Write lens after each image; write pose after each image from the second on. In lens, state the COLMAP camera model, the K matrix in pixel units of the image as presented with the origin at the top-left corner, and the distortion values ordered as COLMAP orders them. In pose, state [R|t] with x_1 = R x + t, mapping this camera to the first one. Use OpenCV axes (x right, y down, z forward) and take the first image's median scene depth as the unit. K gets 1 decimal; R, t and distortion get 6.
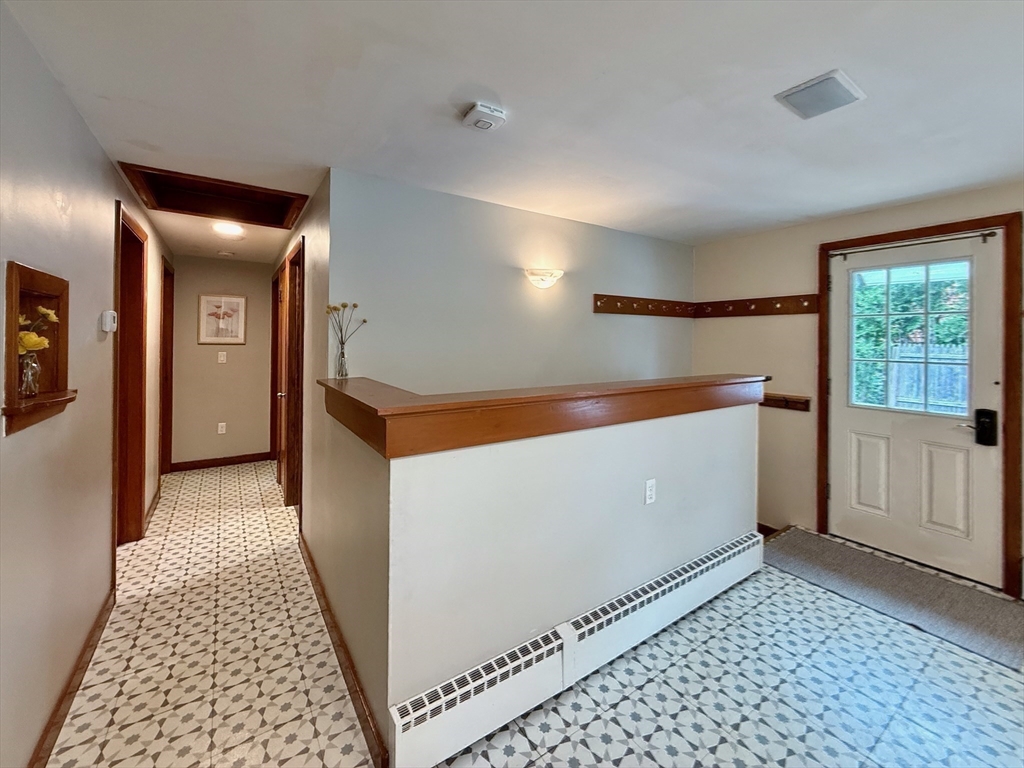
lens RADIAL K [[418.1, 0, 500.3], [0, 418.1, 357.3], [0, 0, 1]] dist [0.004277, -0.000291]
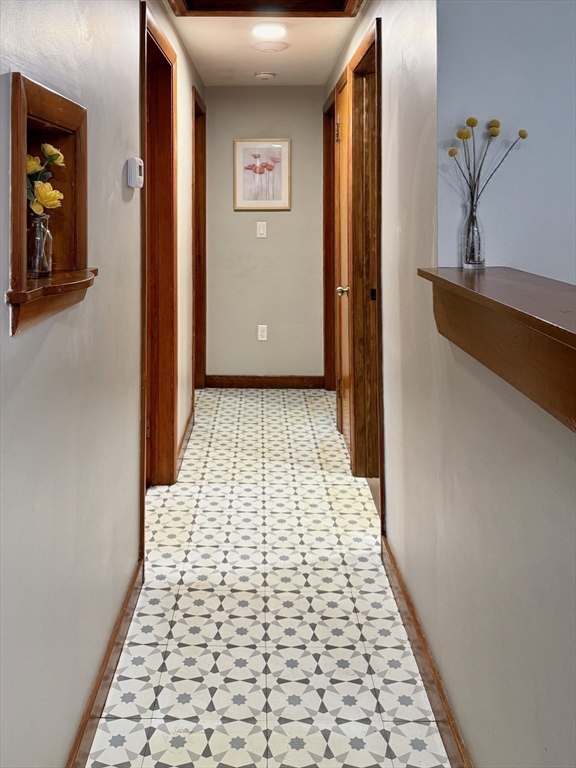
lens RADIAL K [[670.2, 0, 286.9], [0, 670.2, 382.9], [0, 0, 1]] dist [0.008320, -0.003425]
pose [[0.854406, 0.127386, -0.503749, -0.116276], [-0.015249, 0.975212, 0.220745, 0.008678], [0.519382, -0.180925, 0.835170, 0.150873]]
